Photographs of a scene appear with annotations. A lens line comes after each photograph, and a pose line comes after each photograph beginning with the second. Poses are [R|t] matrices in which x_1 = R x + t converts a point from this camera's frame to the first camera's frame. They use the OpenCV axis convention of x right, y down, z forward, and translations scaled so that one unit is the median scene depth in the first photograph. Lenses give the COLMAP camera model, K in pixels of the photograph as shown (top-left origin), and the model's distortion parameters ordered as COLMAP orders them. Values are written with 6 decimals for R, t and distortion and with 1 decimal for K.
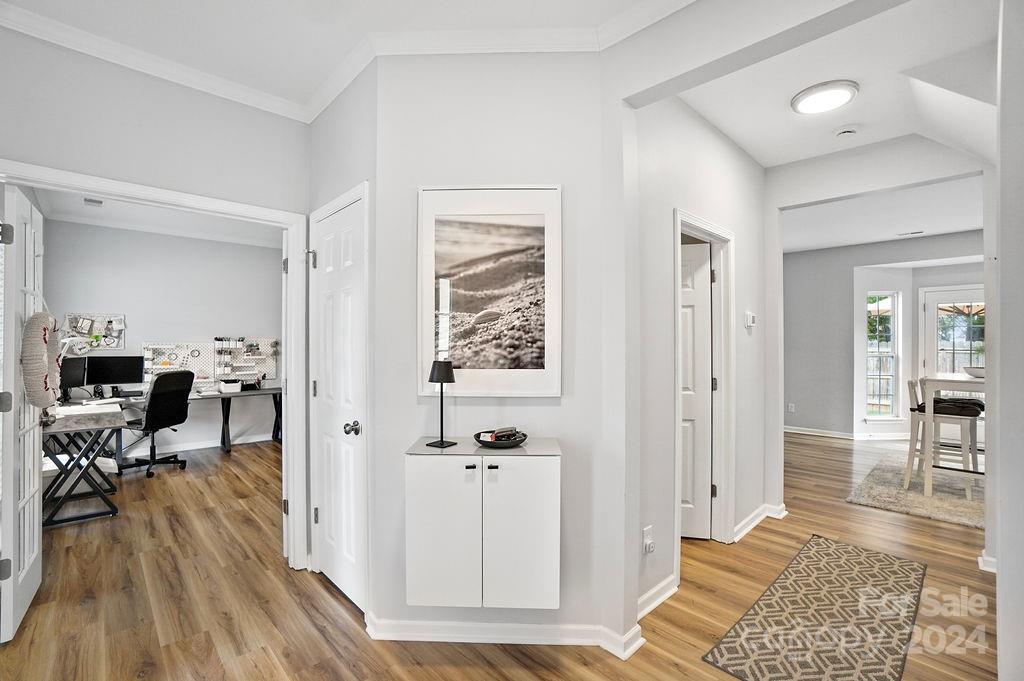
lens RADIAL K [[450.9, 0, 507.6], [0, 450.9, 339.1], [0, 0, 1]] dist [-0.067212, 0.025905]
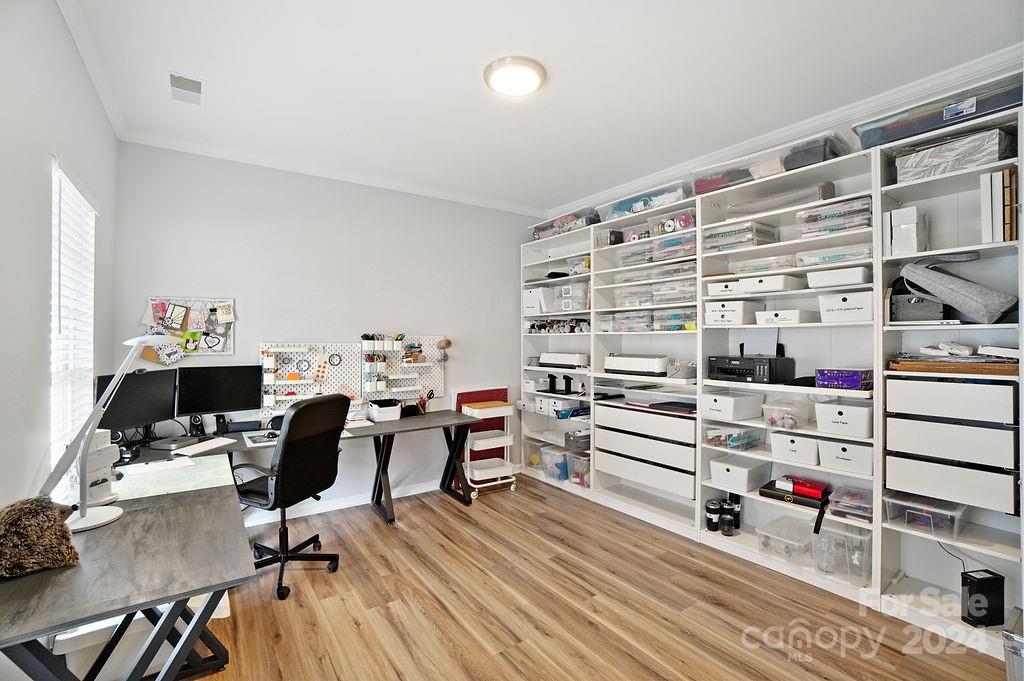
lens RADIAL K [[450.3, 0, 507.8], [0, 450.3, 336.2], [0, 0, 1]] dist [-0.035055, -0.000158]
pose [[0.987362, -0.008087, -0.158275, -0.401677], [0.007822, 0.999967, -0.002296, 0.001909], [0.158288, 0.001029, 0.987392, 0.442229]]
